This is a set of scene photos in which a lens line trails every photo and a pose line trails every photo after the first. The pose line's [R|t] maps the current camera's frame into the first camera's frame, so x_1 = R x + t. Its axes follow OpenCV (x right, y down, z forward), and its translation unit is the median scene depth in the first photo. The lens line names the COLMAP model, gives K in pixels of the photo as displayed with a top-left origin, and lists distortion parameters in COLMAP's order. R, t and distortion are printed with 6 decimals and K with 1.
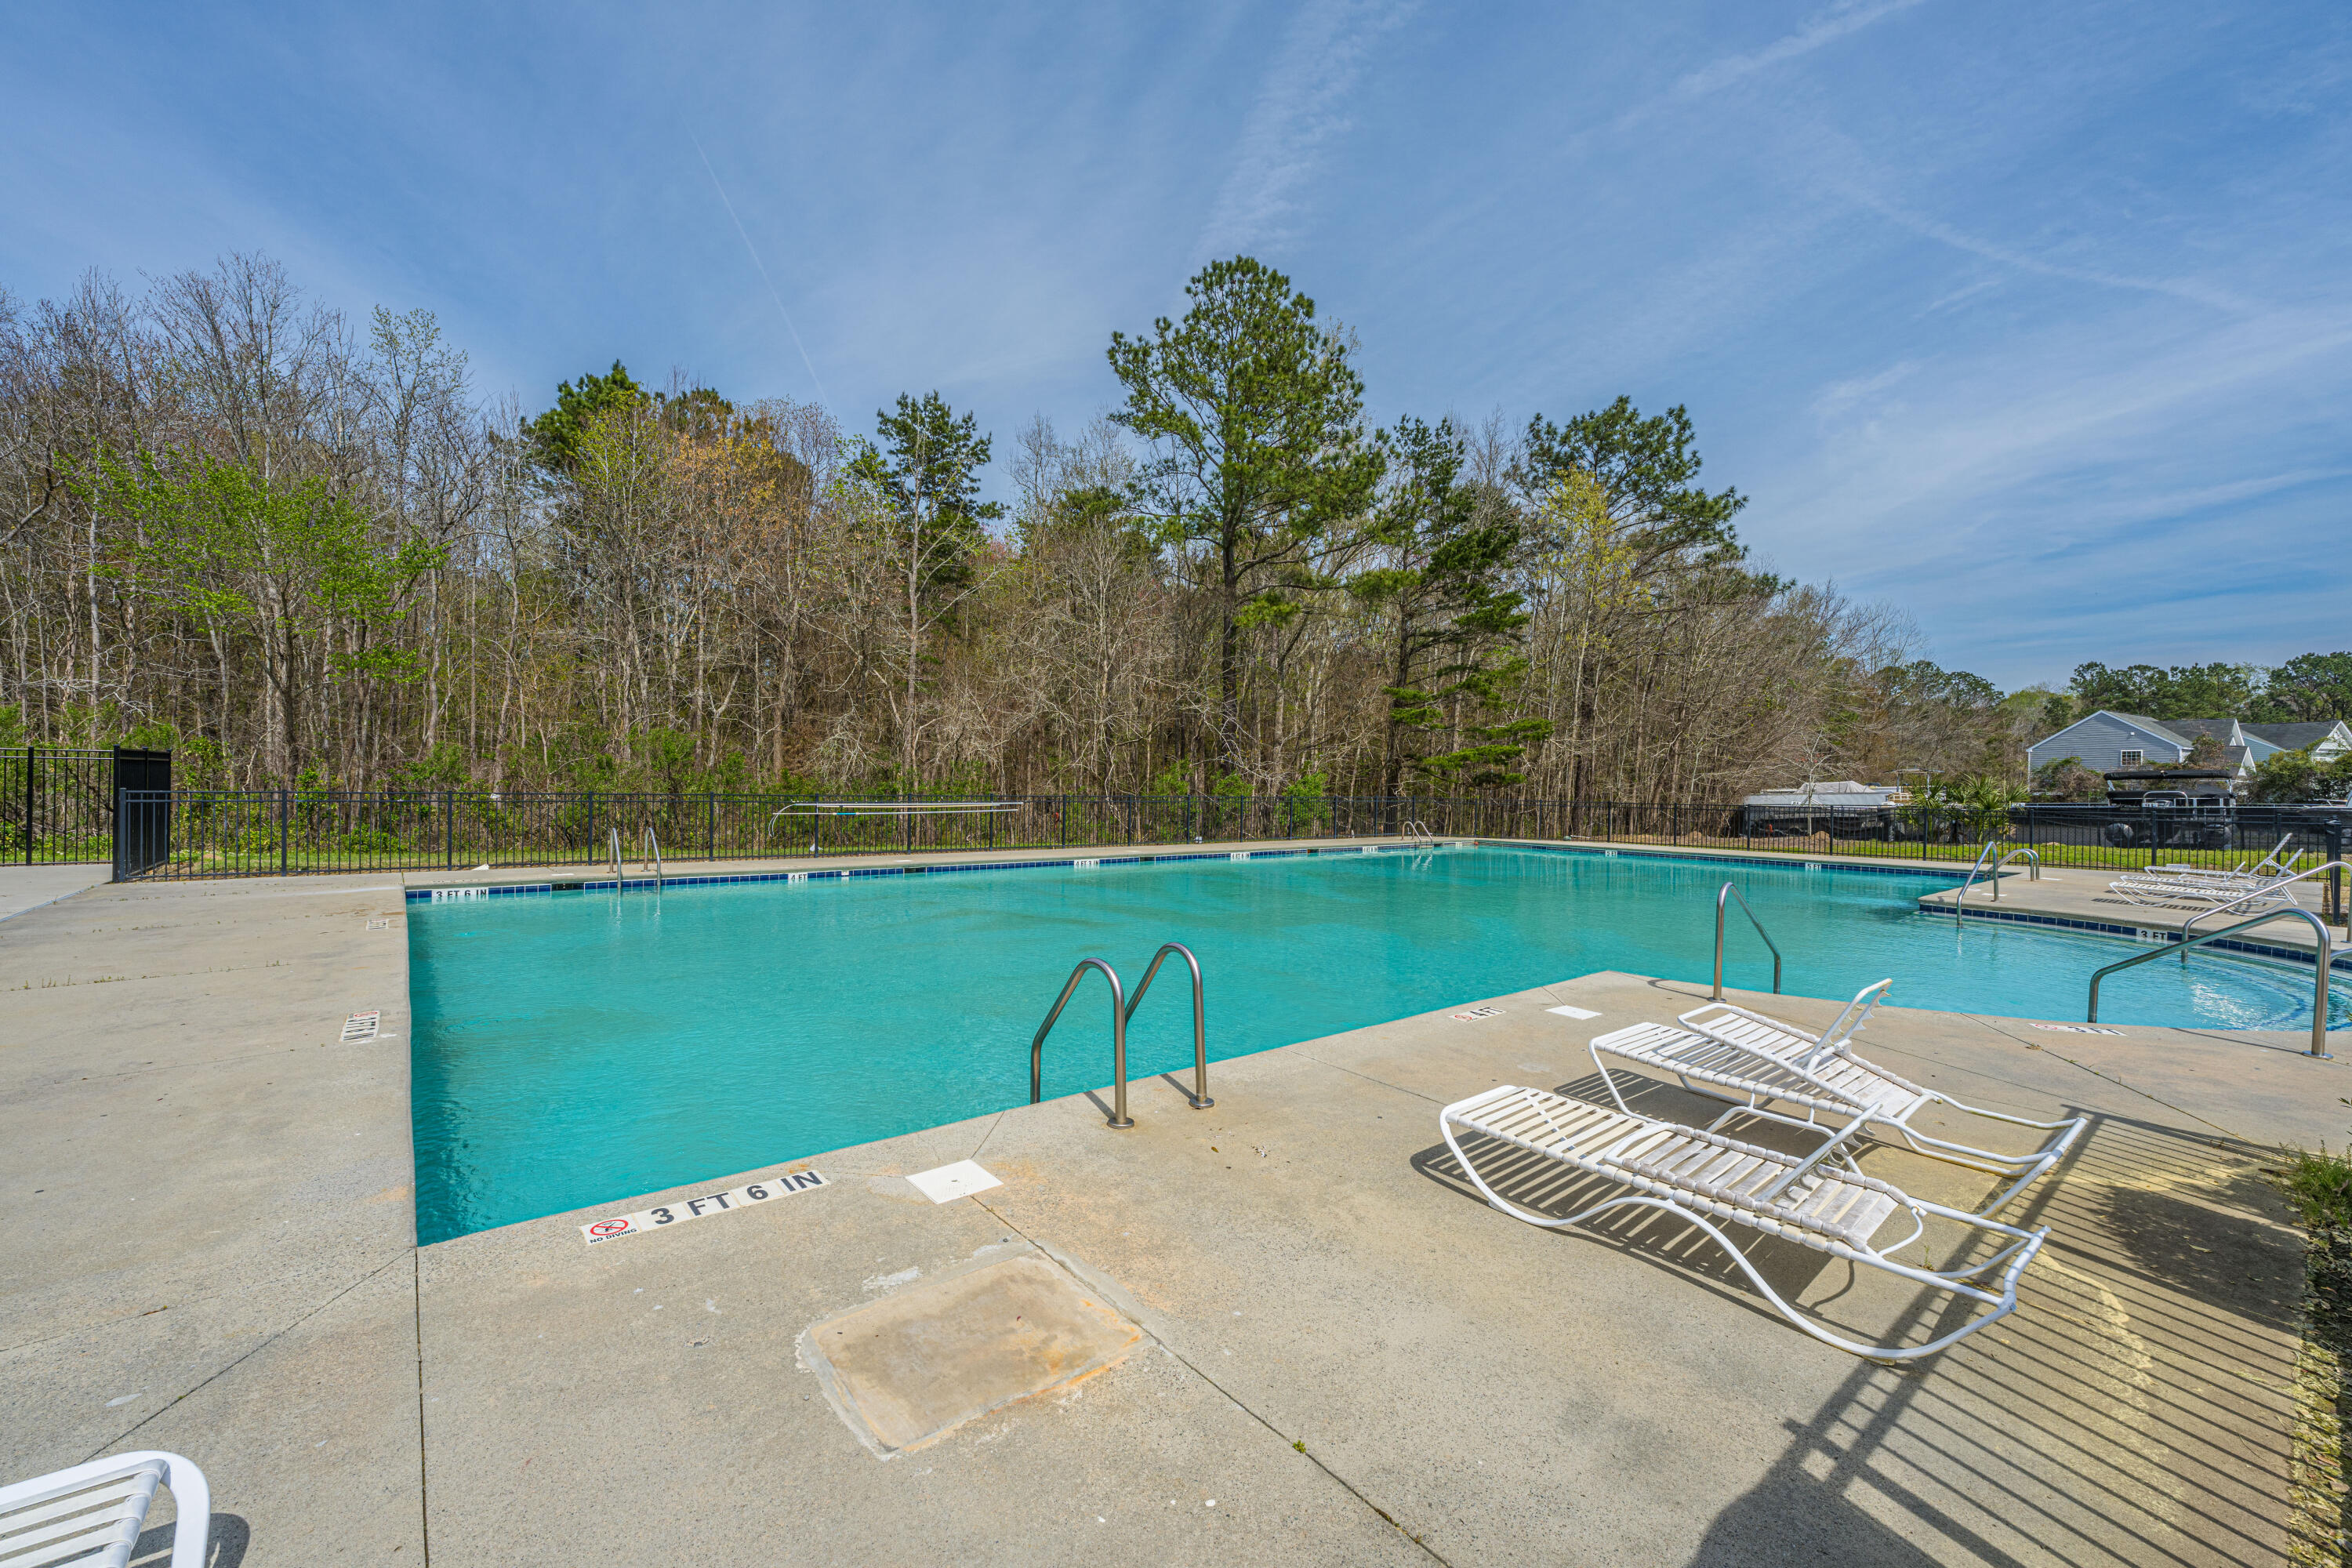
lens RADIAL K [[959.3, 0, 1176.3], [0, 959.3, 786.8], [0, 0, 1]] dist [-0.000274, 0.000169]
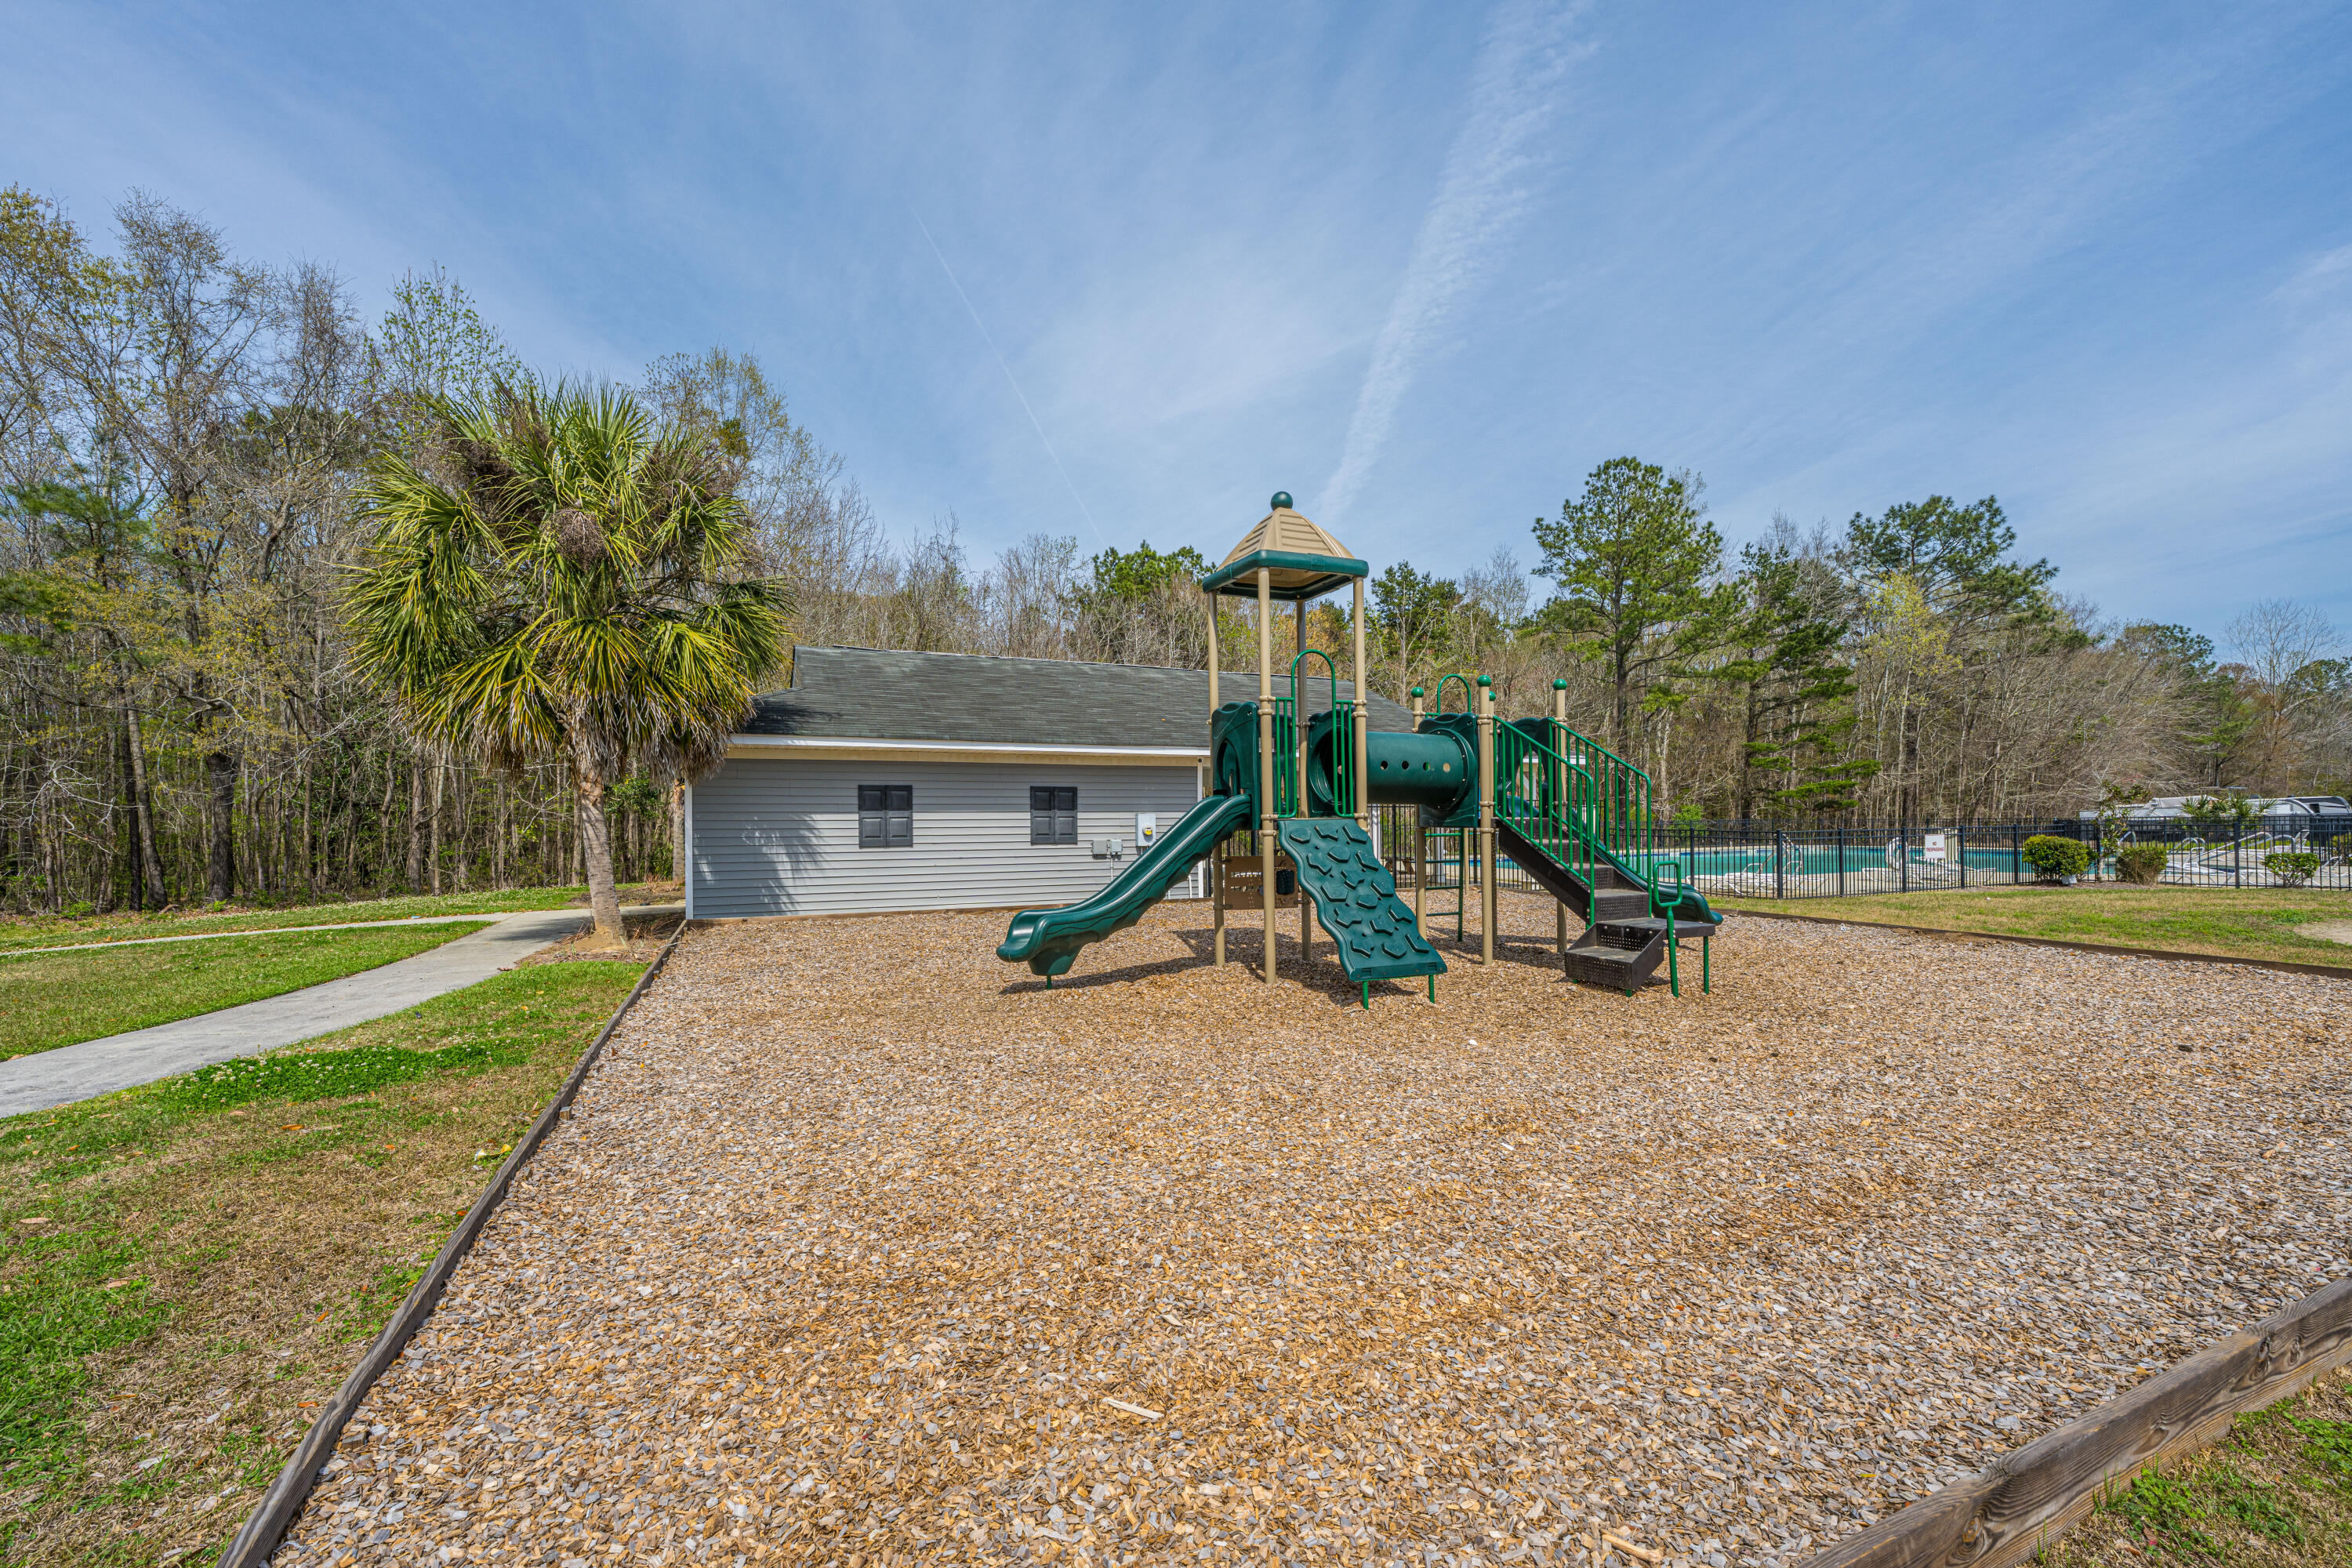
lens RADIAL K [[959.3, 0, 1176.4], [0, 959.3, 795.9], [0, 0, 1]] dist [-0.000274, 0.000169]
pose [[0.964902, -0.028325, -0.261077, -0.190084], [0.024388, 0.999535, -0.018309, -0.016423], [0.261474, 0.011300, 0.965144, -0.502120]]
